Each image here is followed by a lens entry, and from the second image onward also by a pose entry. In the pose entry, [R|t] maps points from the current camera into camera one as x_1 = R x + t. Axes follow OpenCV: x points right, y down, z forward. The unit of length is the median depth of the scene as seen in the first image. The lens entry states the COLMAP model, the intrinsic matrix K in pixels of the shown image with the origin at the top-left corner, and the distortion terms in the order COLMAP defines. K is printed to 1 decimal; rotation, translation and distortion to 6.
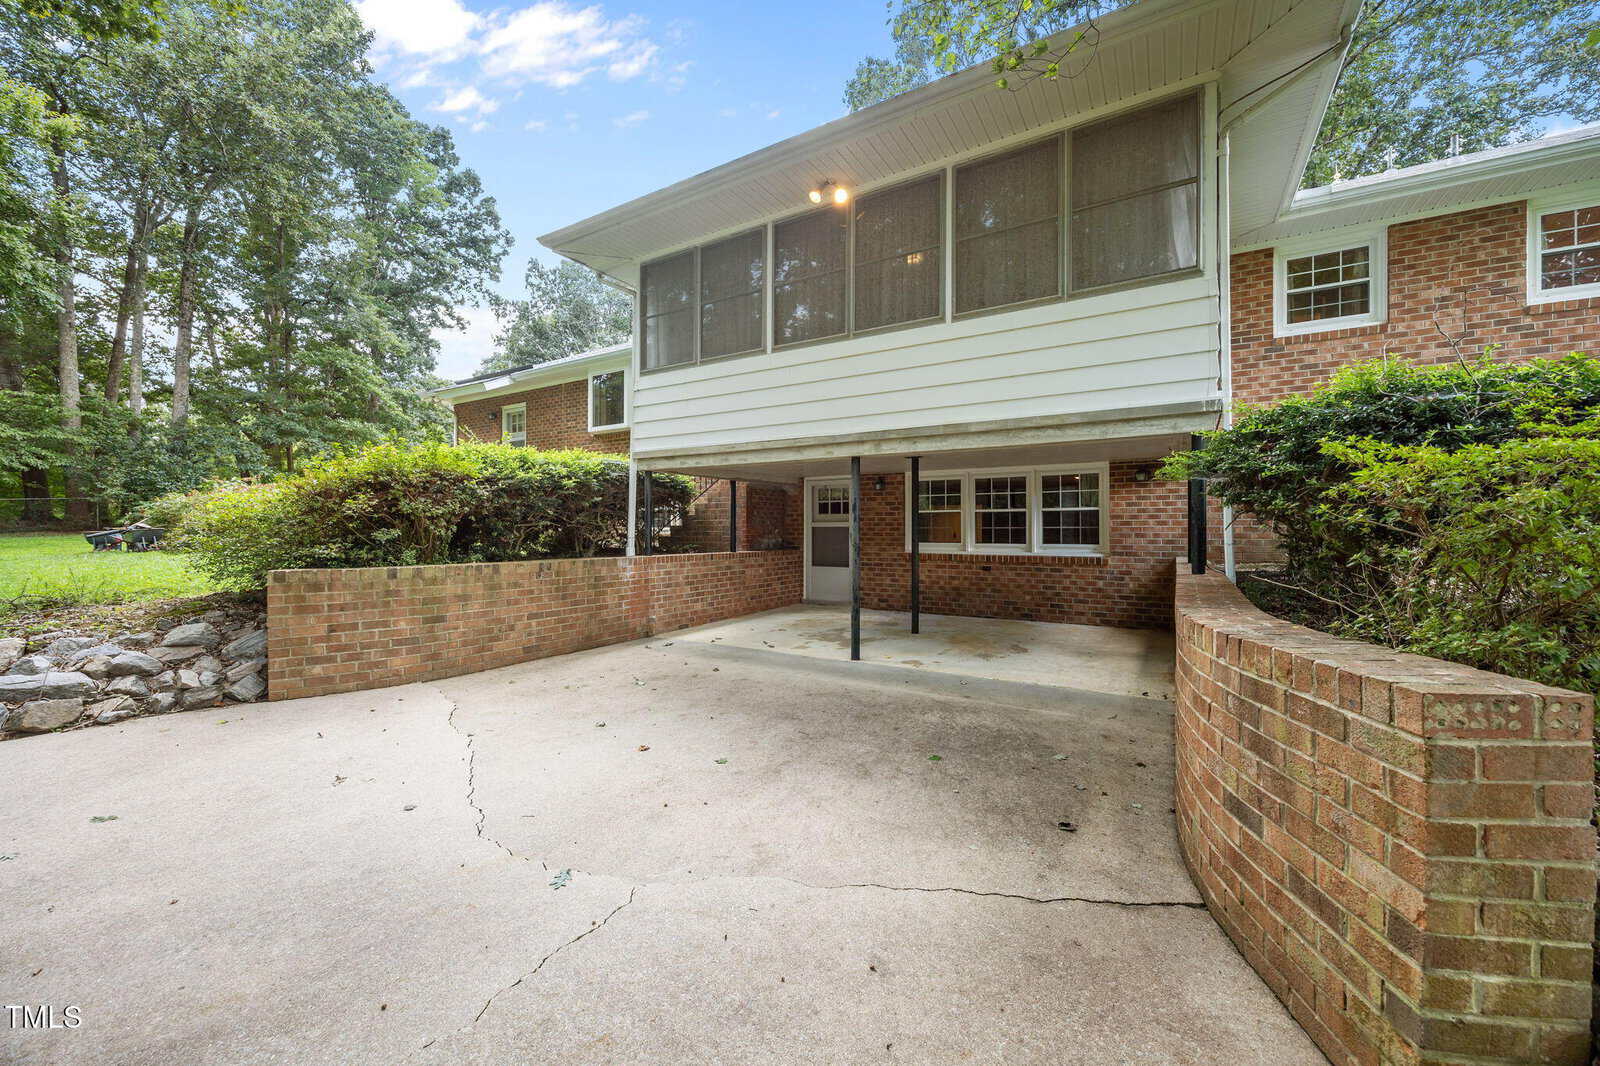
lens RADIAL K [[582.9, 0, 800.0], [0, 582.9, 533.0], [0, 0, 1]] dist [-0.000184, -0.000007]
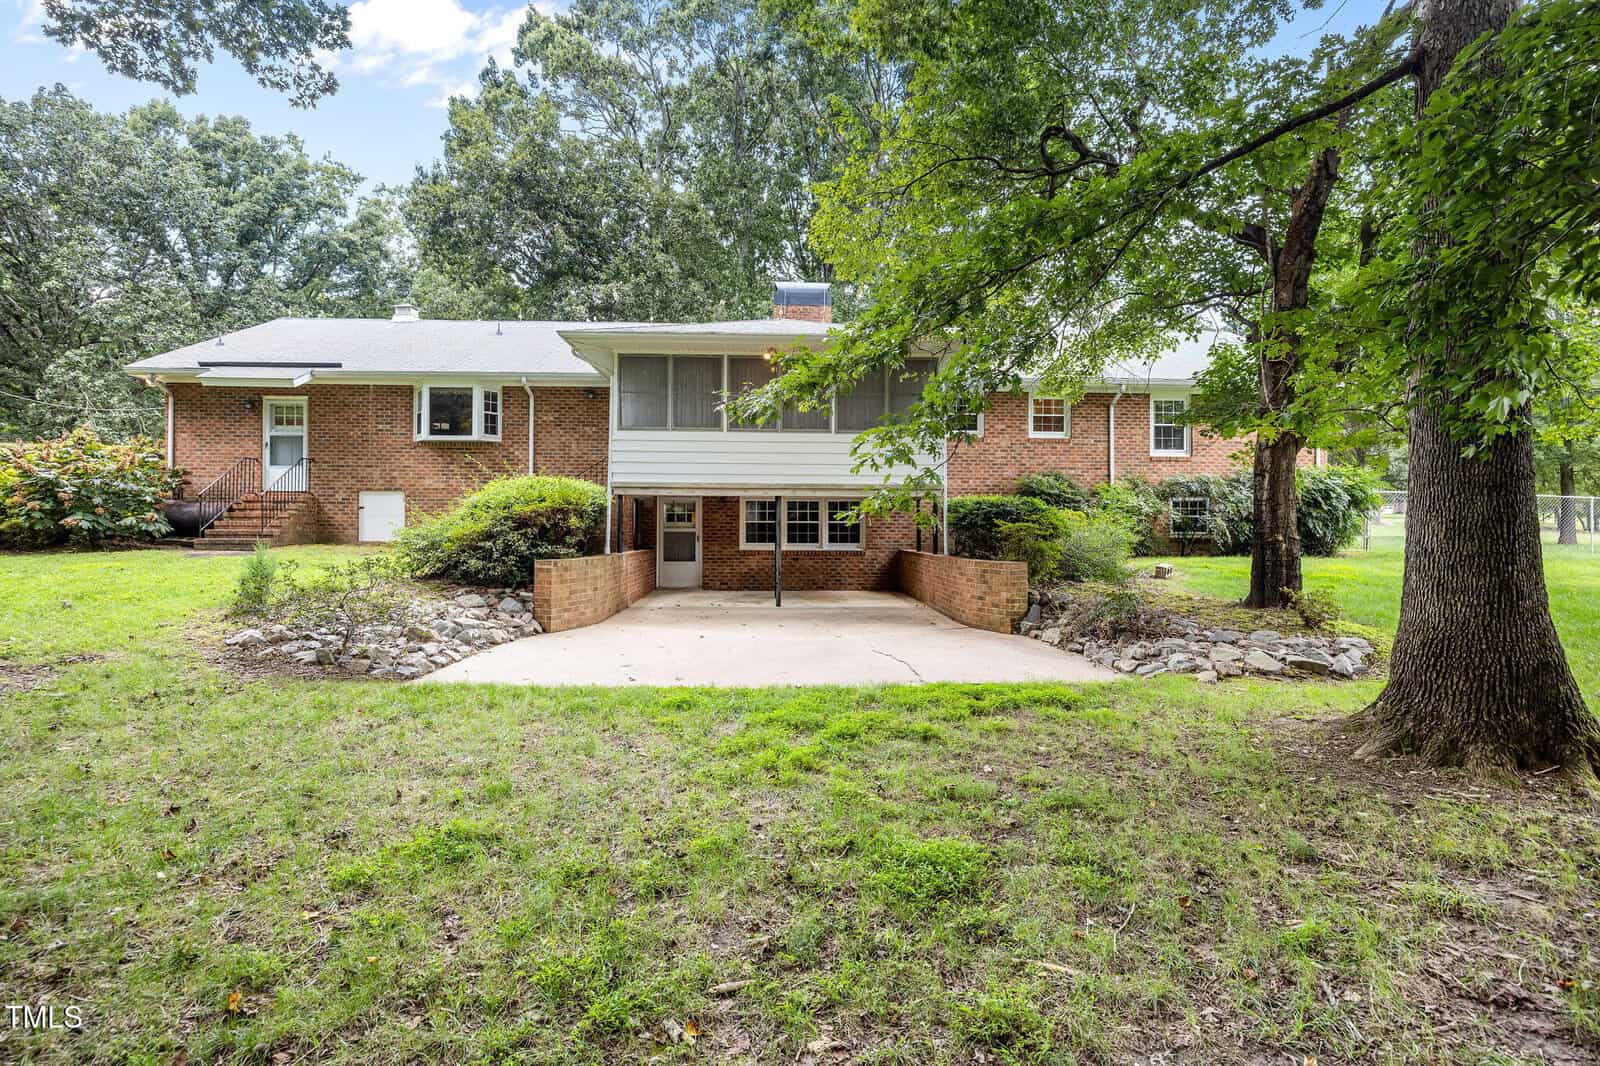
lens RADIAL K [[582.9, 0, 800.0], [0, 582.9, 533.0], [0, 0, 1]] dist [-0.000184, -0.000007]
pose [[0.872151, 0.000995, 0.489236, -0.472348], [-0.000118, 0.999998, -0.001823, -0.006937], [-0.489237, 0.001532, 0.872149, -0.400749]]
